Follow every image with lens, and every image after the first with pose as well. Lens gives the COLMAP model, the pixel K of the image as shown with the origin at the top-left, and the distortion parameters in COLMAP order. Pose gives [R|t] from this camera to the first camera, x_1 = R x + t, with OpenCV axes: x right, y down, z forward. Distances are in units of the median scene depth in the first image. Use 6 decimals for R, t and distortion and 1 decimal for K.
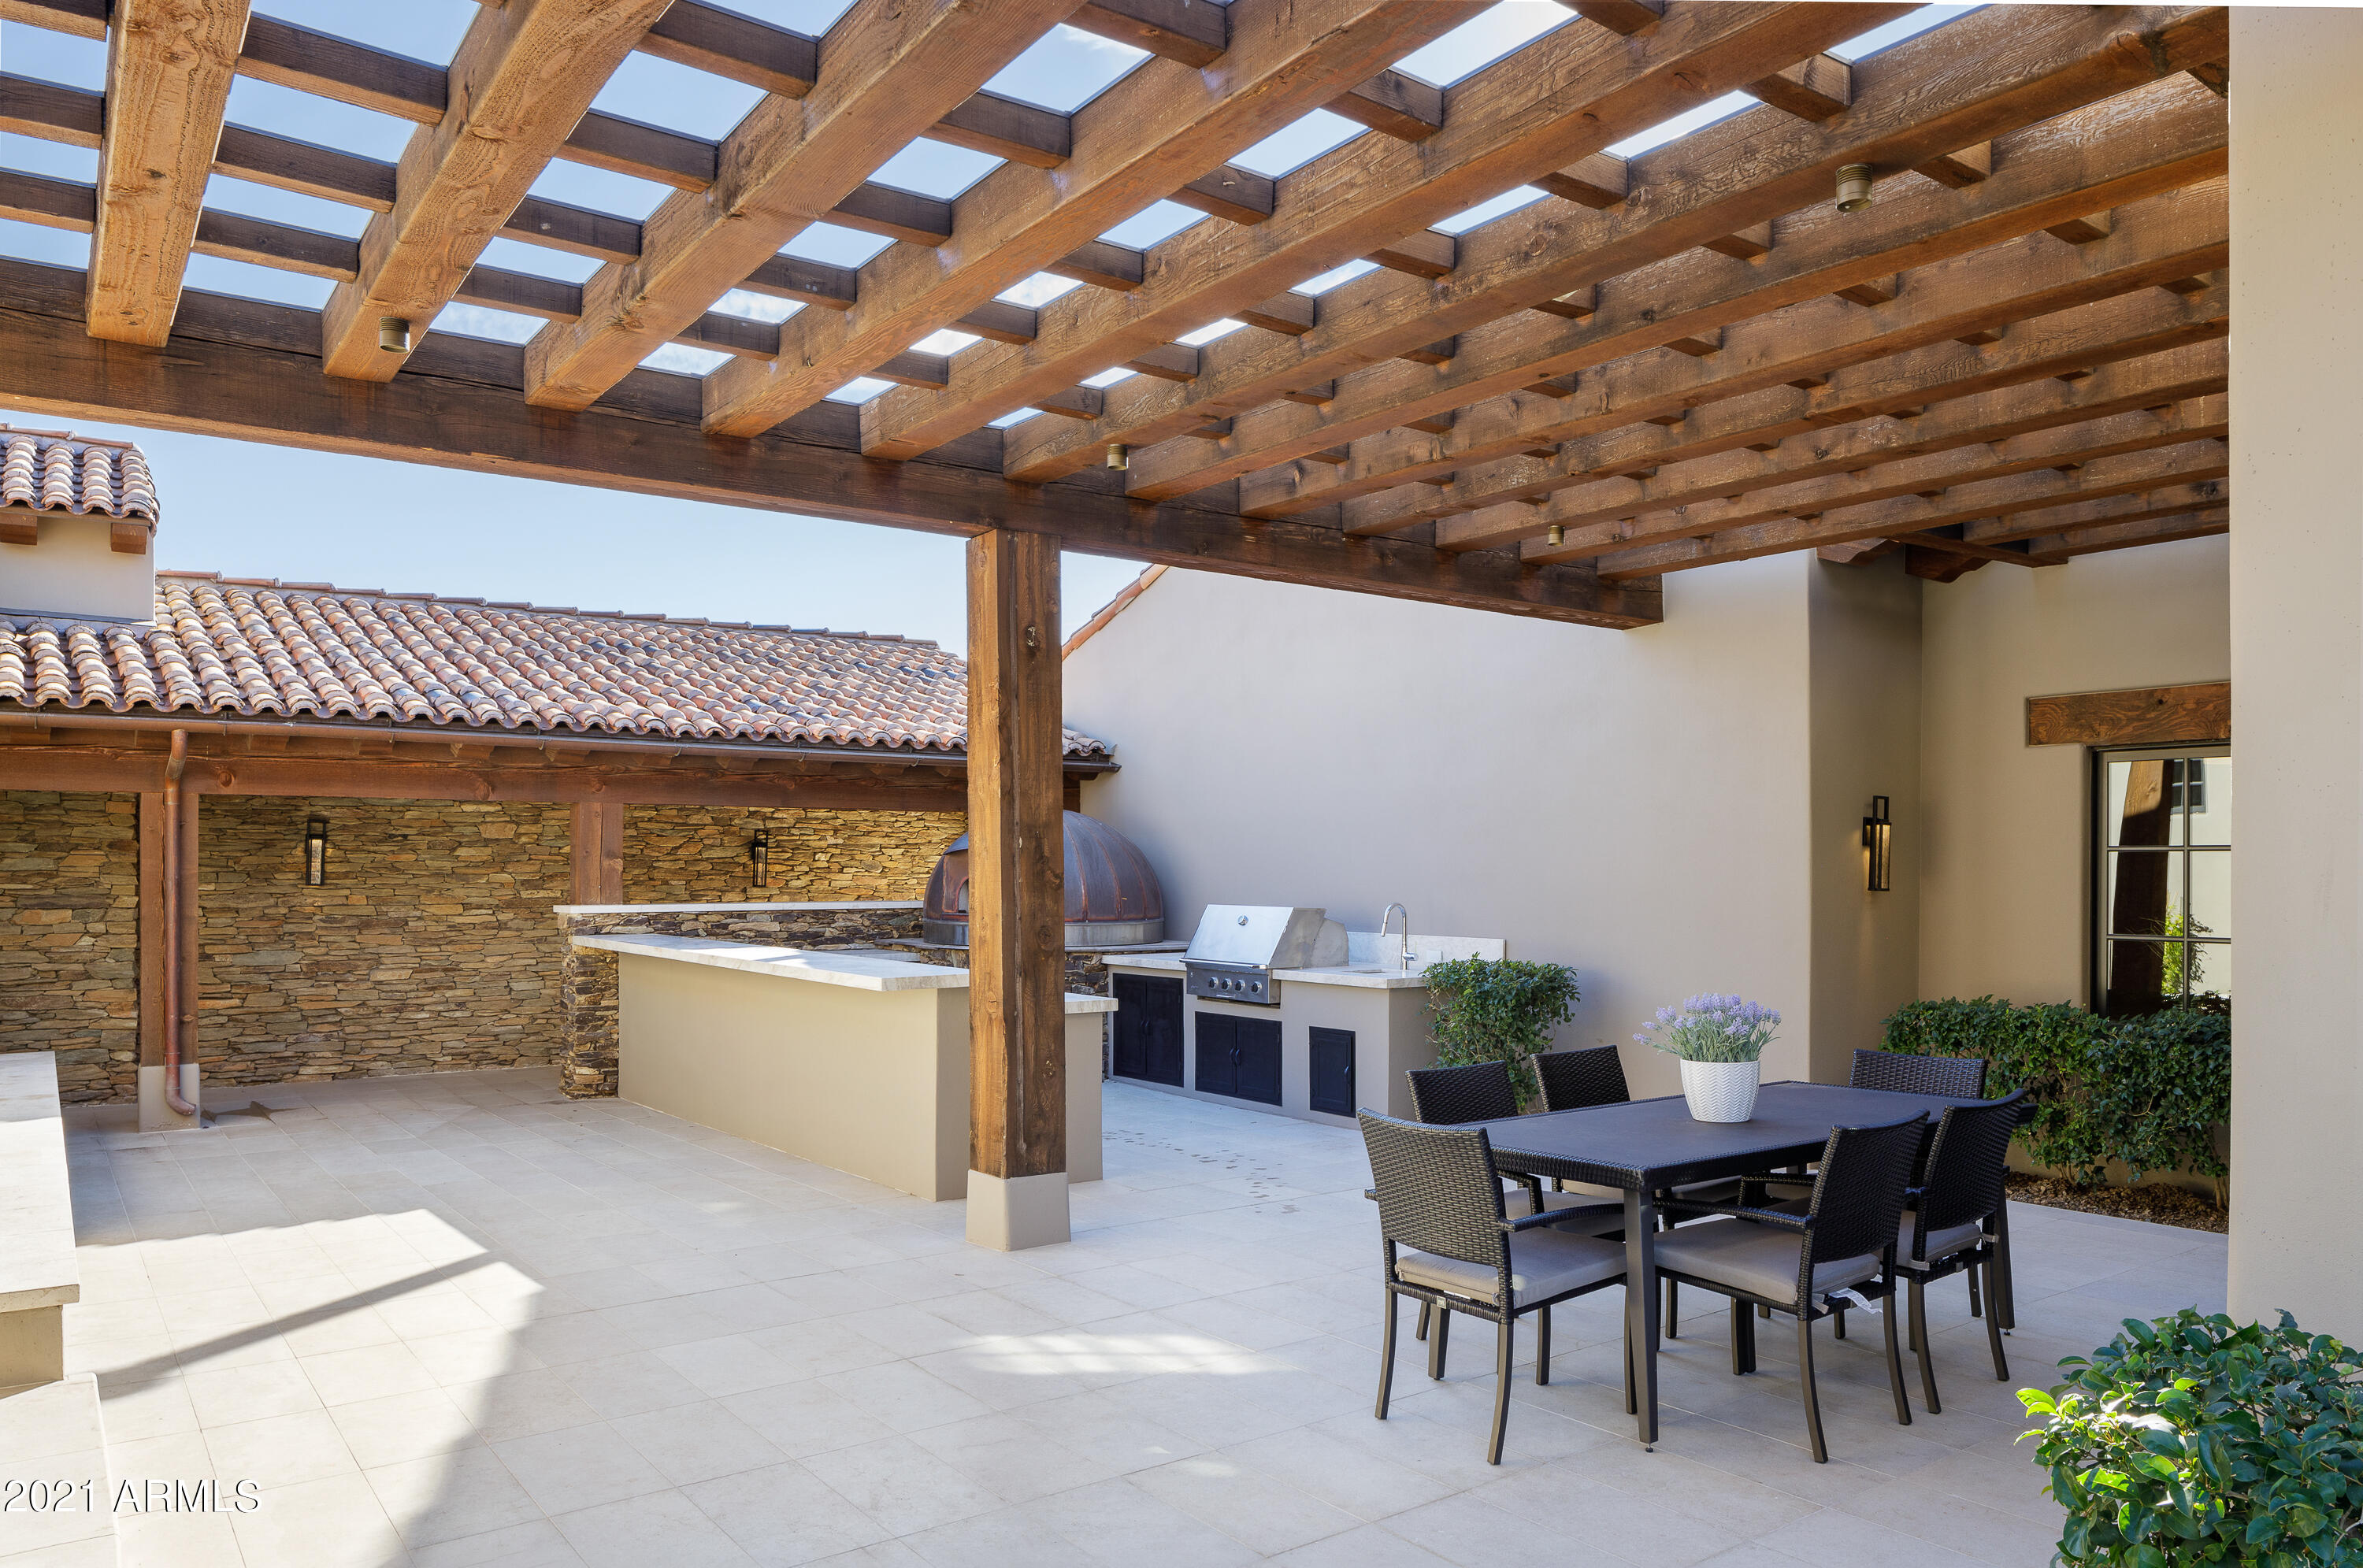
lens RADIAL K [[1612.5, 0, 1206.1], [0, 1612.5, 860.2], [0, 0, 1]] dist [-0.002628, 0.002751]
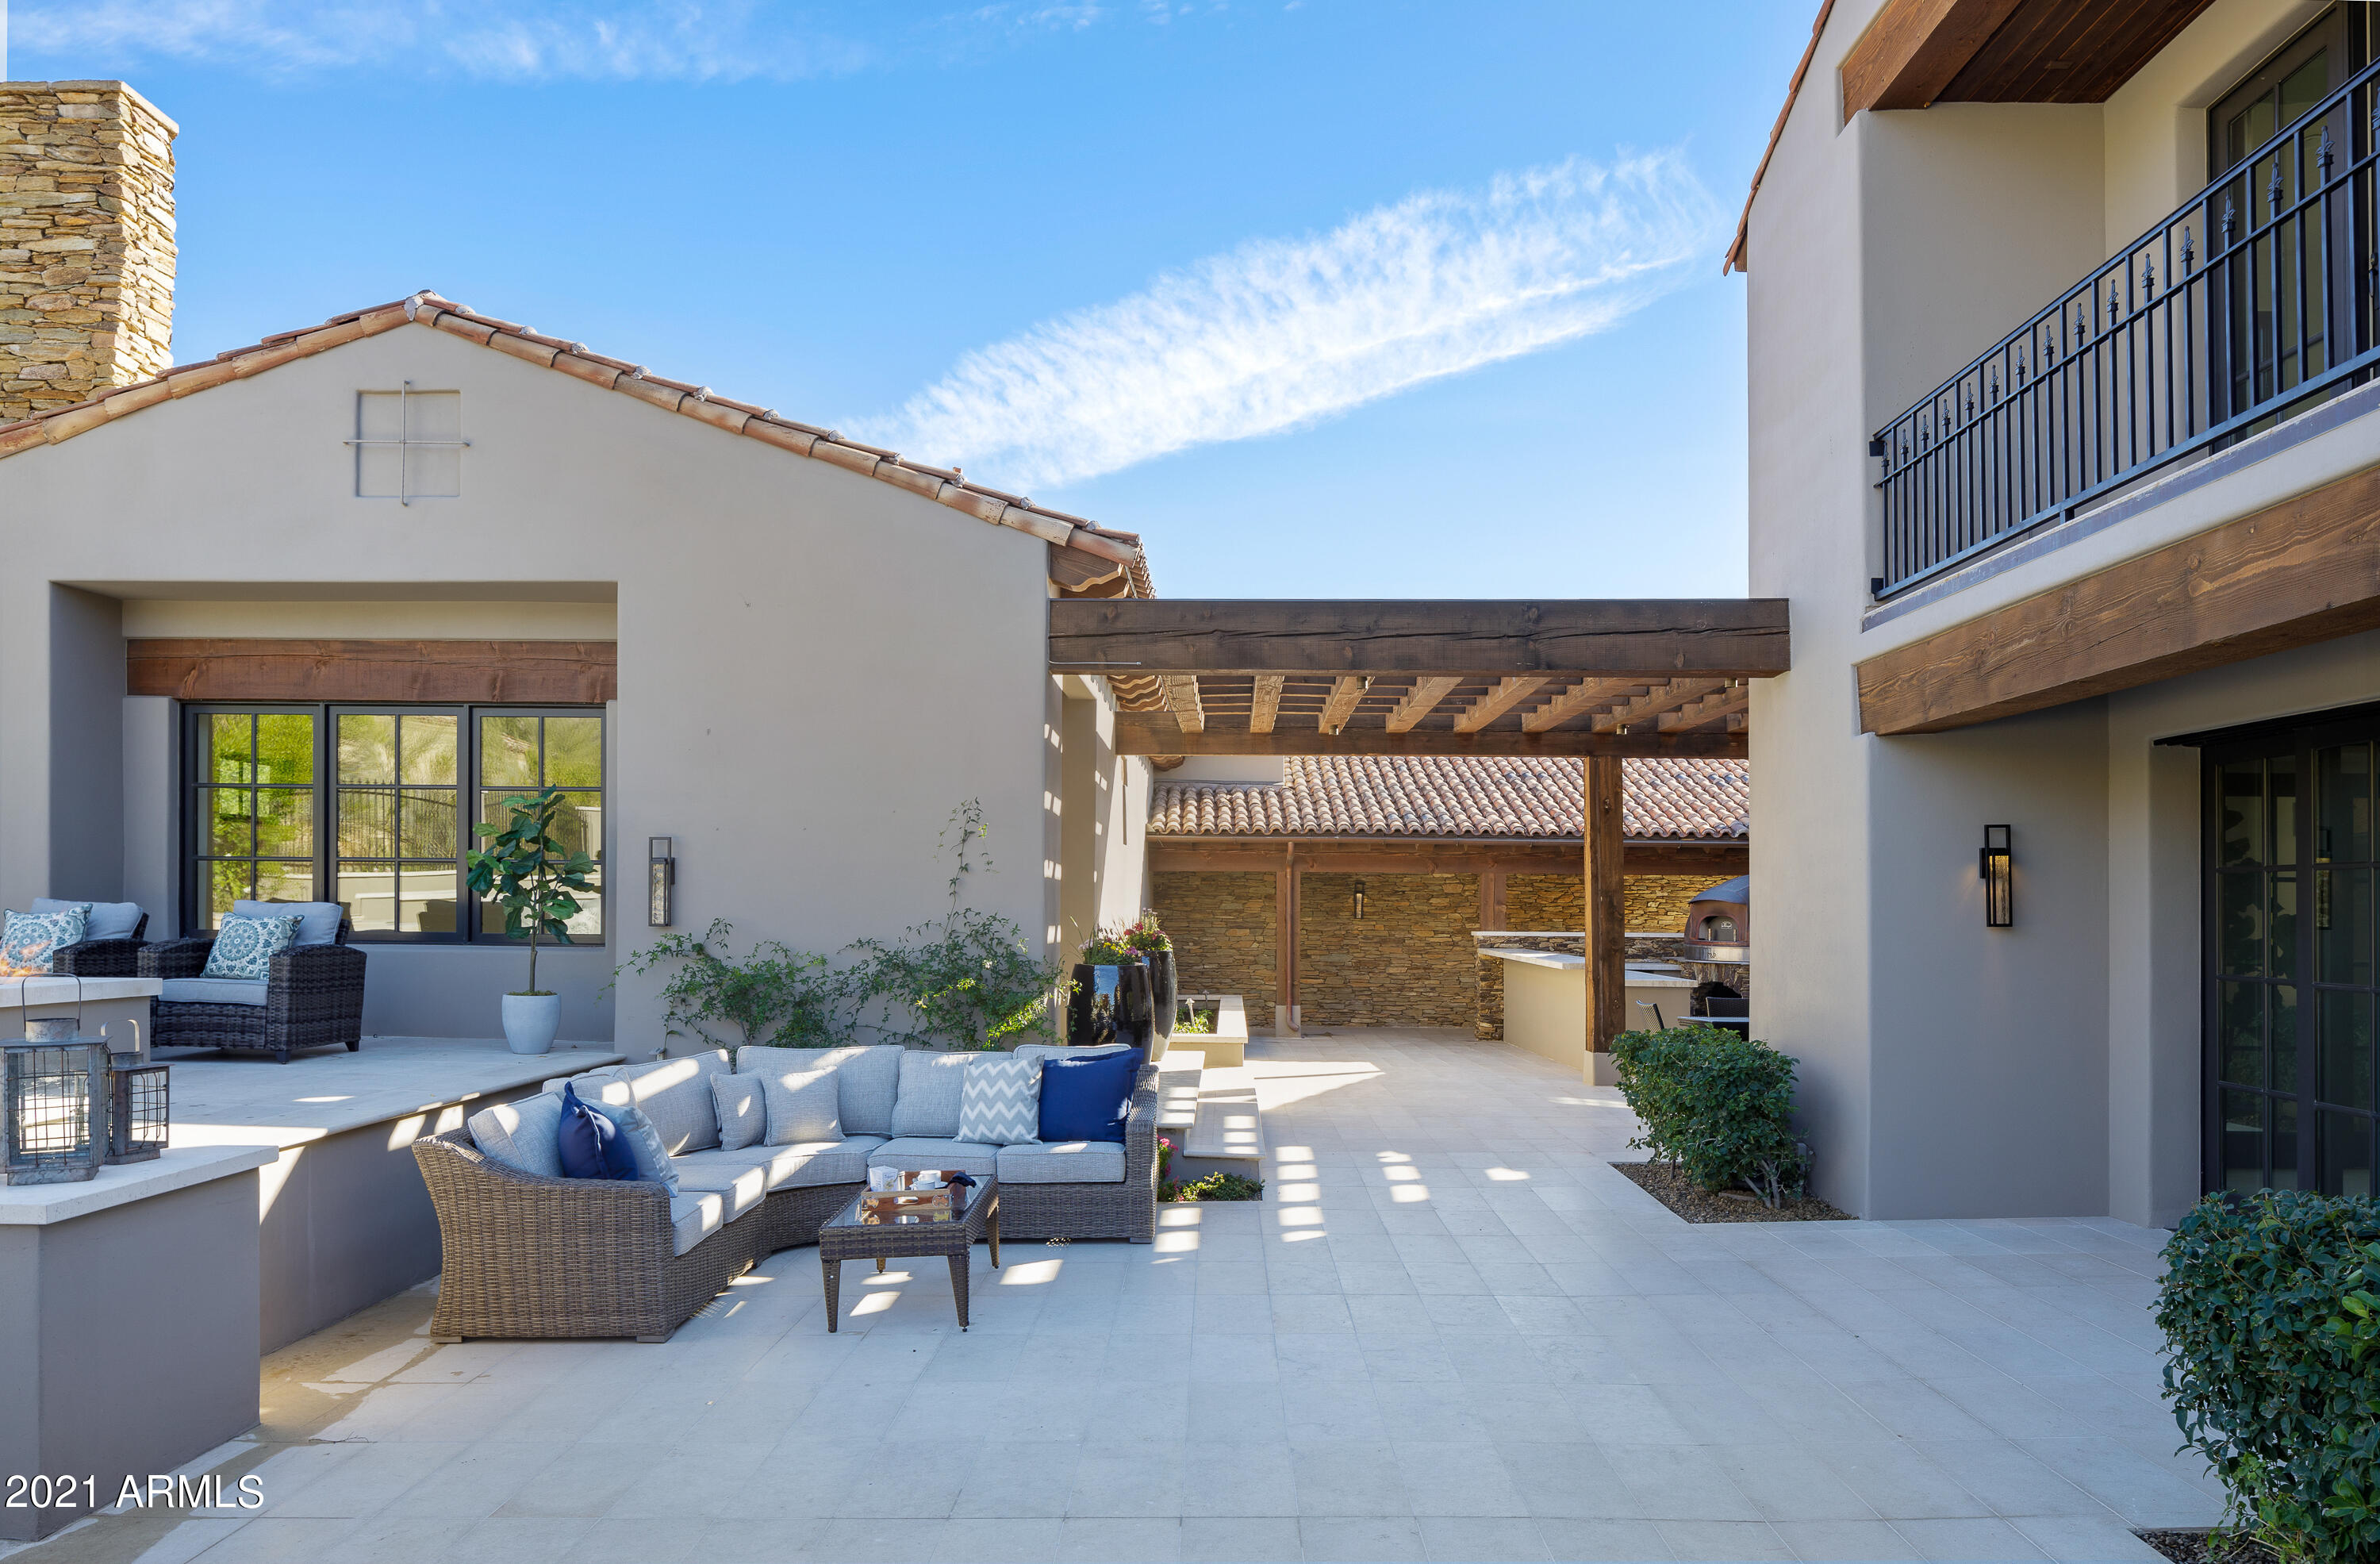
lens RADIAL K [[1565.4, 0, 1187.5], [0, 1565.4, 893.4], [0, 0, 1]] dist [-0.004197, 0.000996]
pose [[0.791484, -0.000200, -0.611189, 0.671138], [-0.004746, 0.999968, -0.006473, -0.001583], [0.611171, 0.008024, 0.791458, -0.927626]]
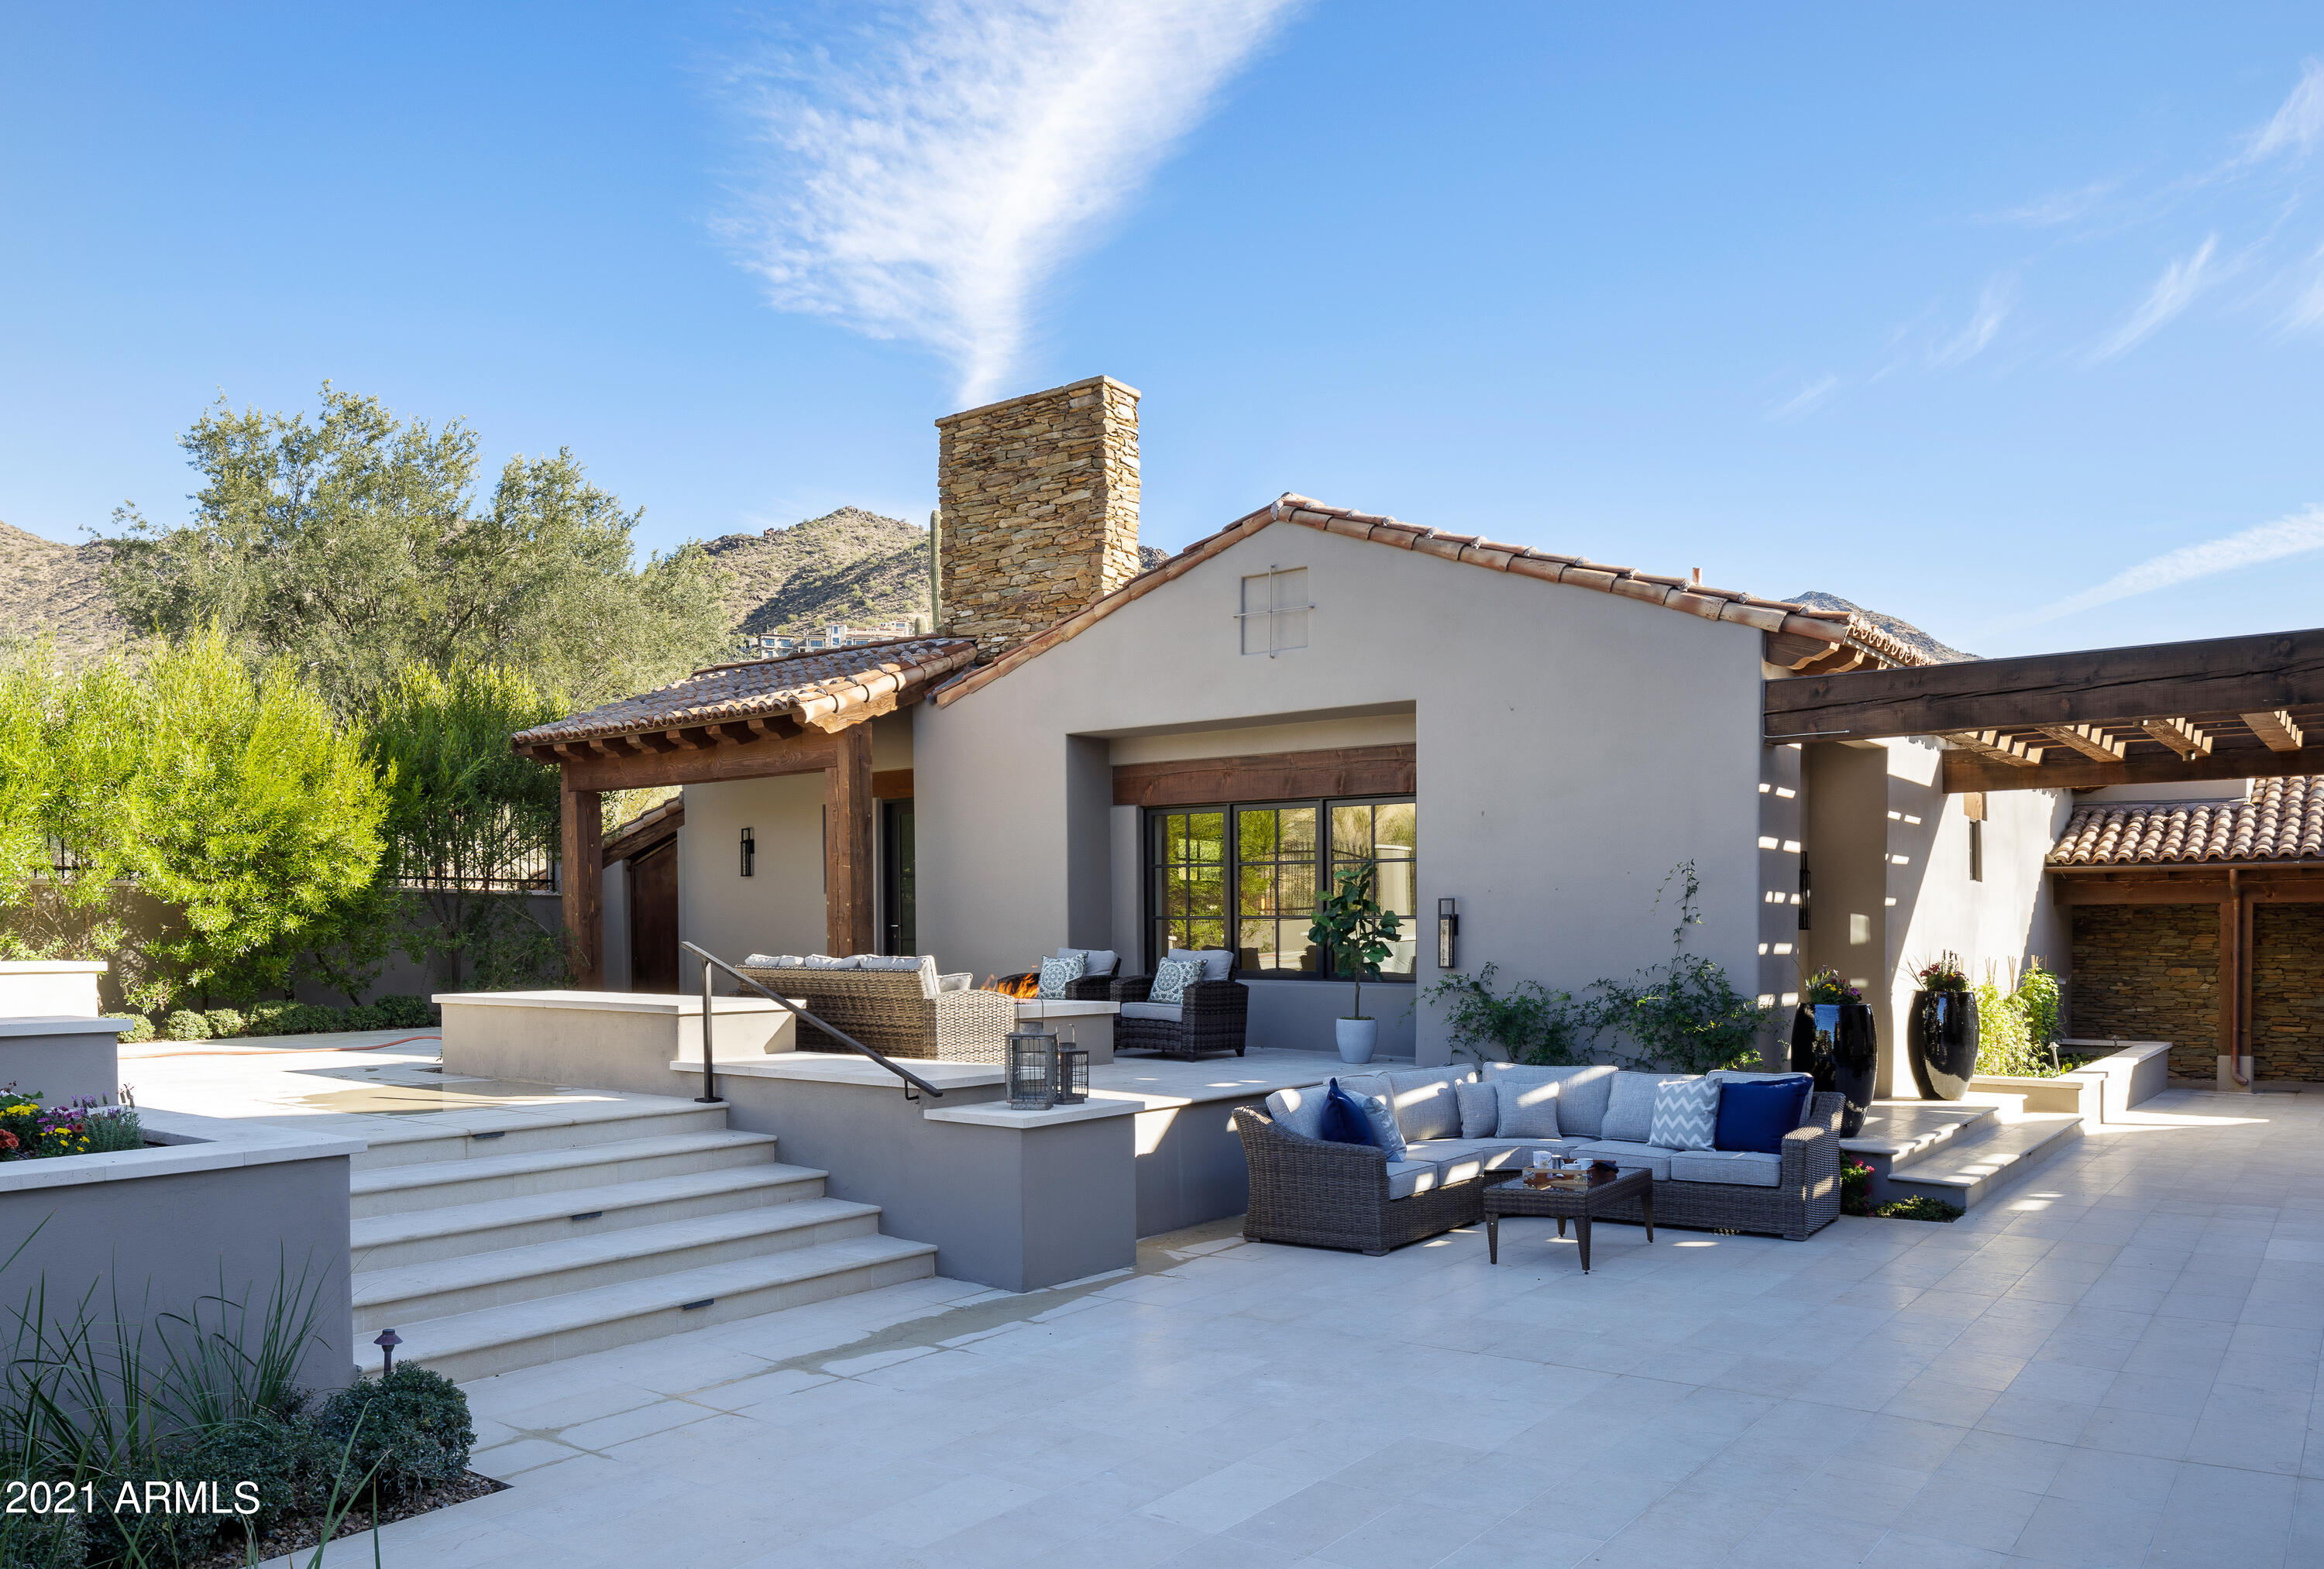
lens RADIAL K [[1646.6, 0, 1157.5], [0, 1646.6, 972.5], [0, 0, 1]] dist [0.006535, 0.004329]
pose [[0.298385, 0.021344, -0.954207, 1.069599], [0.003187, 0.999722, 0.023359, -0.016185], [0.954440, -0.010011, 0.298234, -0.977031]]
